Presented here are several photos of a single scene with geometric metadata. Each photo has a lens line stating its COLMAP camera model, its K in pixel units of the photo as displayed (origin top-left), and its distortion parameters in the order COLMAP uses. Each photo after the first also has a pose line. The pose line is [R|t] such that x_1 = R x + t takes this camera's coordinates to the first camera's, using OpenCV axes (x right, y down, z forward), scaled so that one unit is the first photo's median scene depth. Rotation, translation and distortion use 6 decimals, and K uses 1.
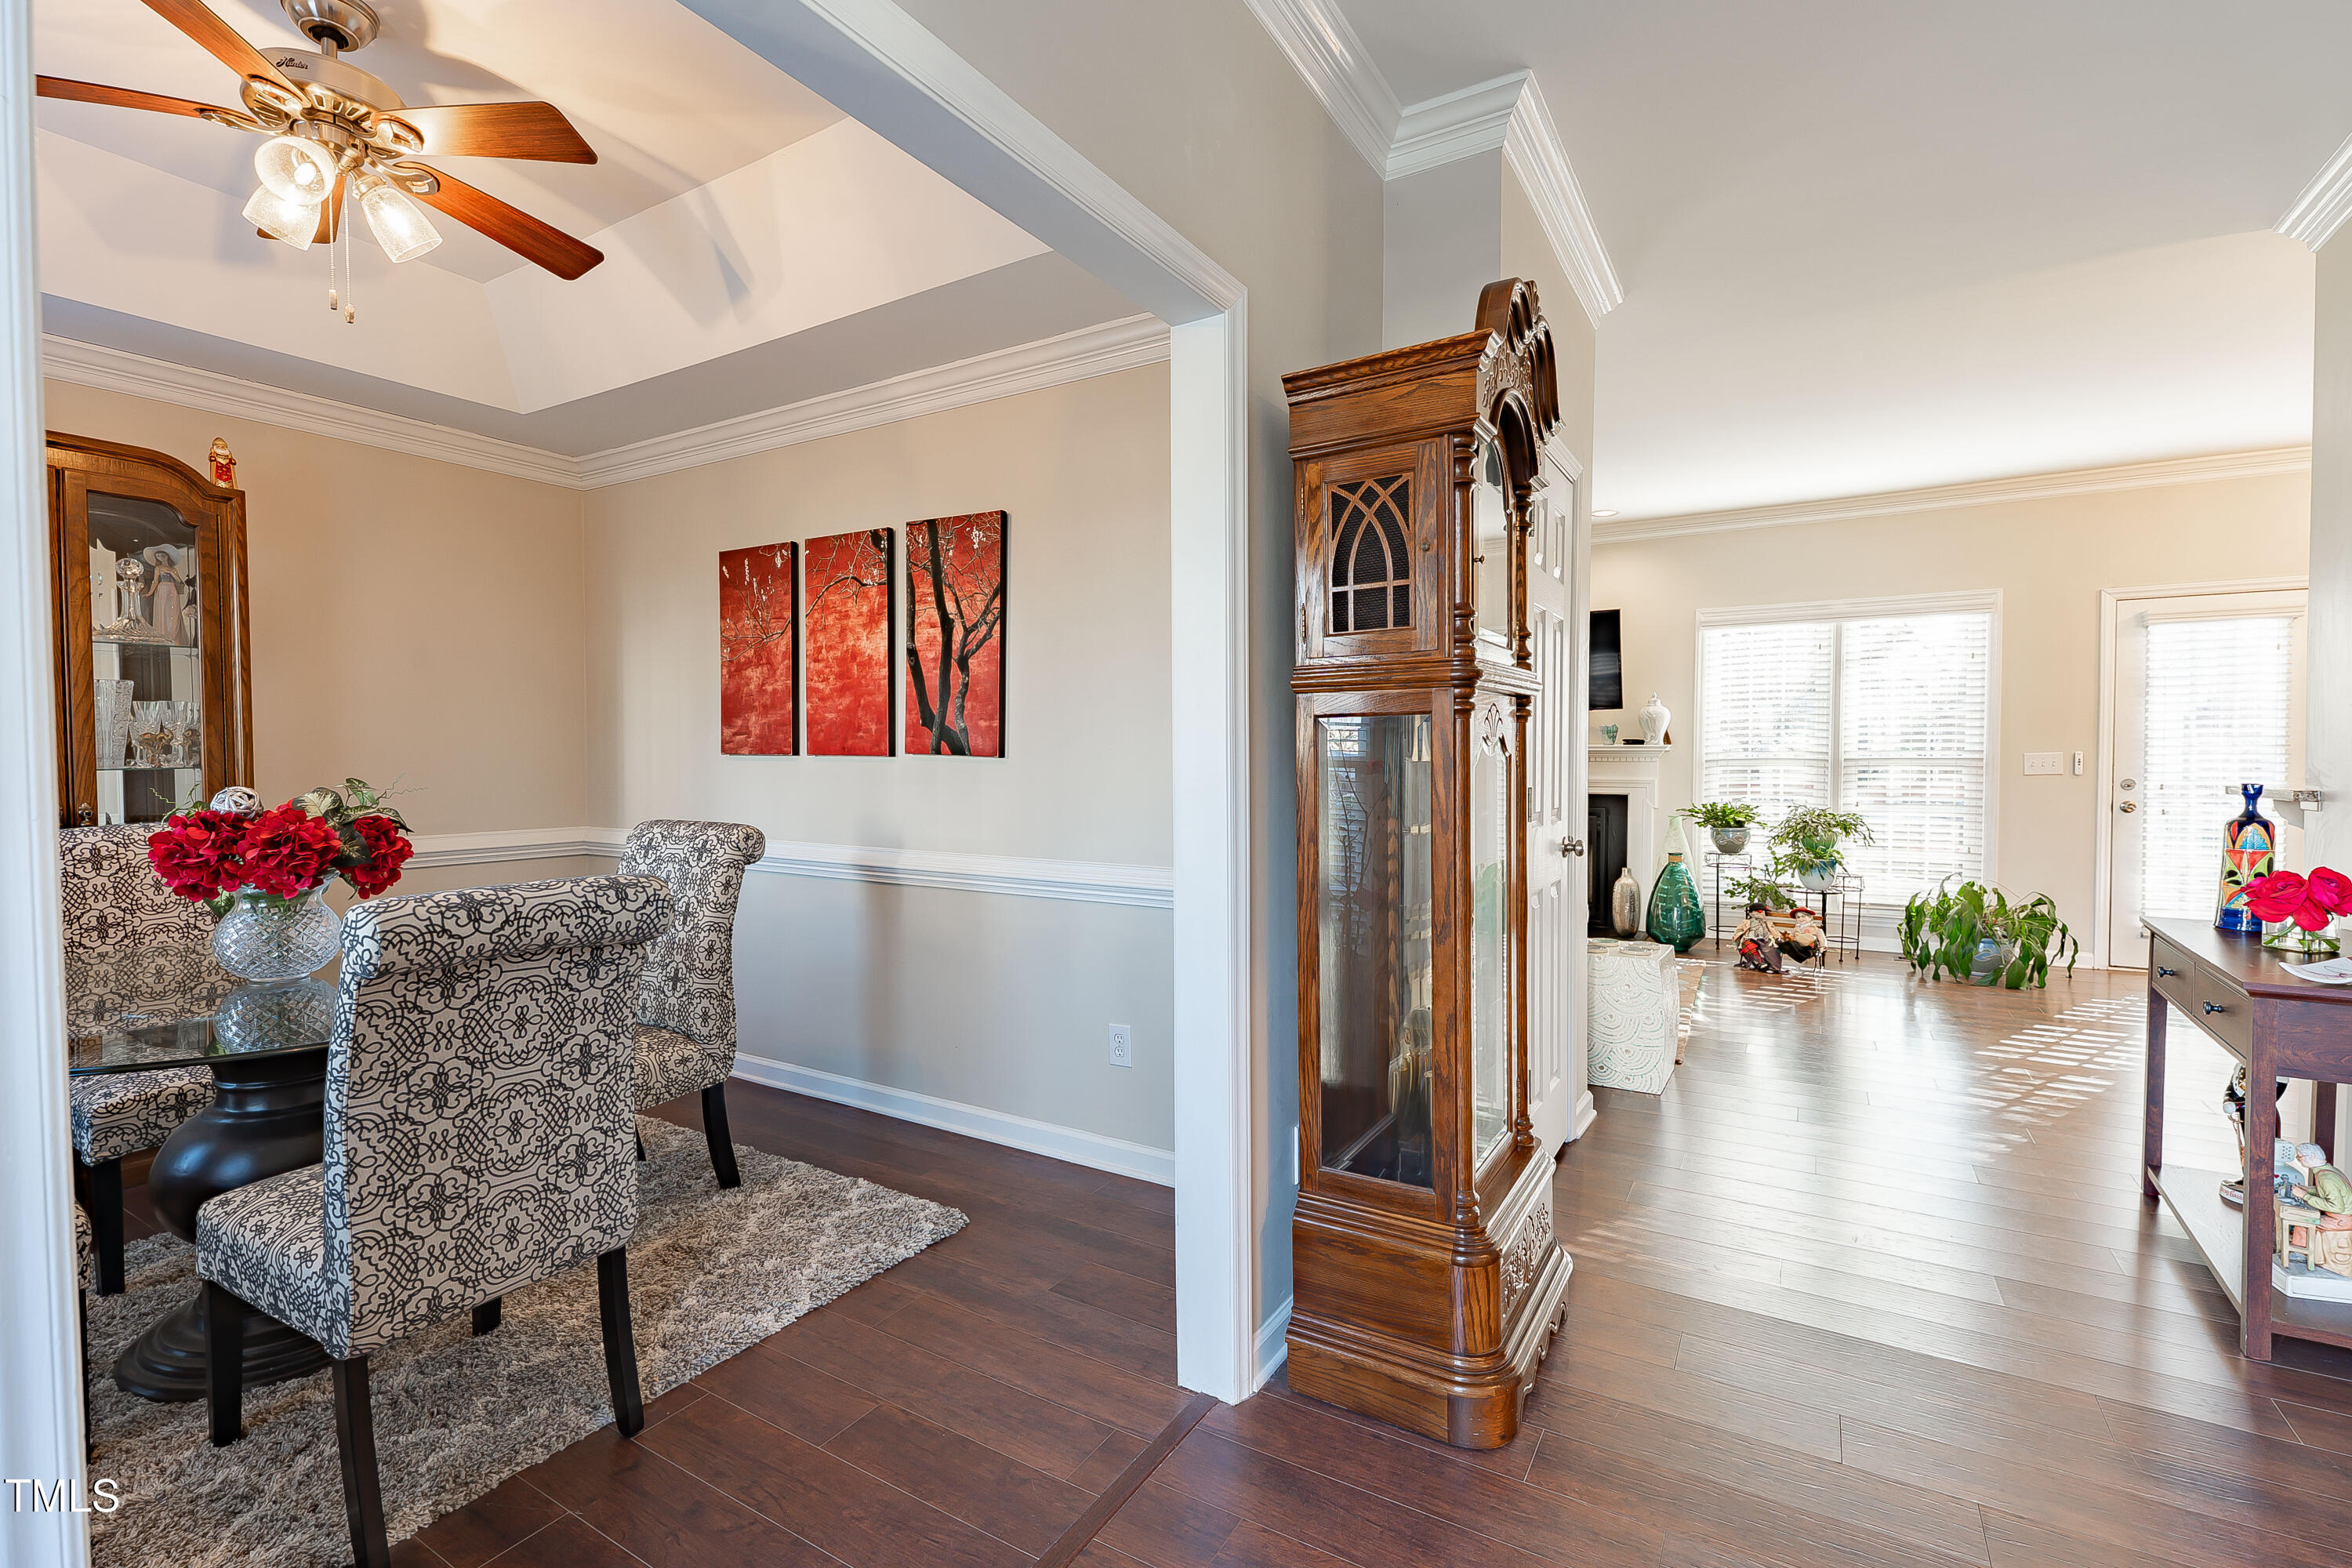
lens RADIAL K [[1049.3, 0, 1185.4], [0, 1049.3, 780.8], [0, 0, 1]] dist [-0.006441, 0.002653]
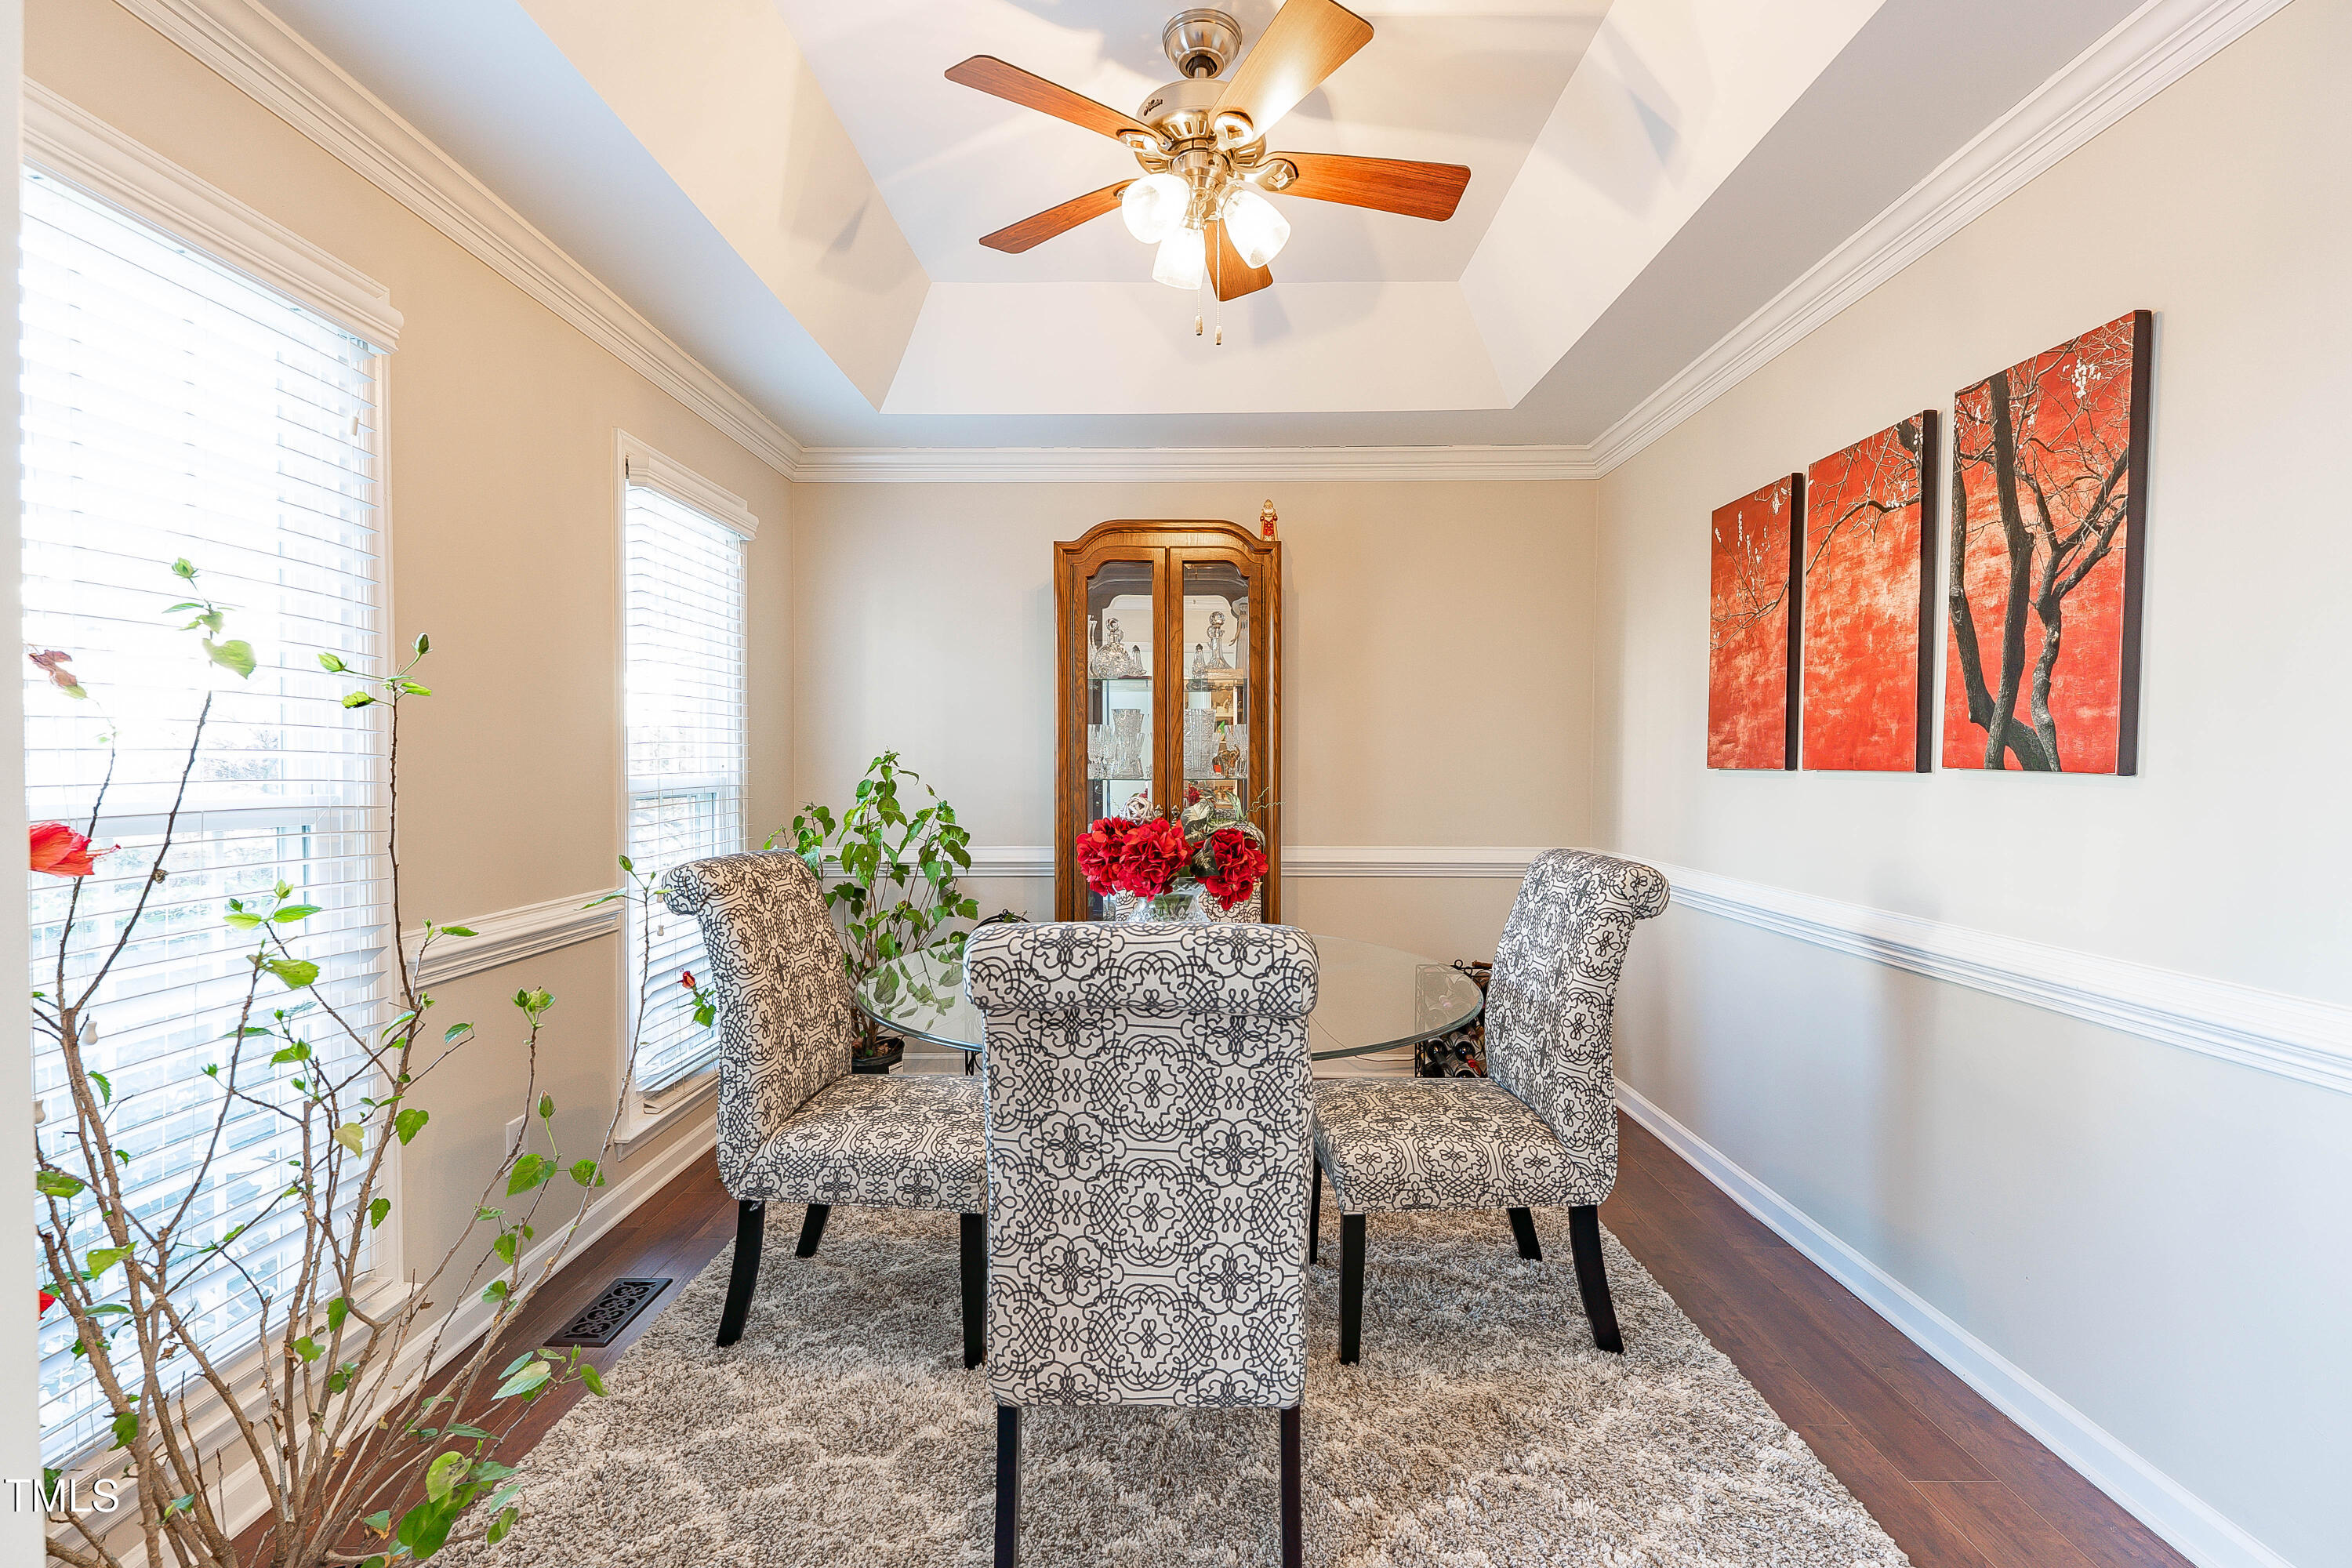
lens RADIAL K [[1049.3, 0, 1152.4], [0, 1049.3, 782.9], [0, 0, 1]] dist [-0.006441, 0.002653]
pose [[0.491120, 0.013999, -0.870980, 0.042777], [-0.025300, 0.999678, 0.001802, -0.006583], [0.870725, 0.021151, 0.491316, 0.302994]]
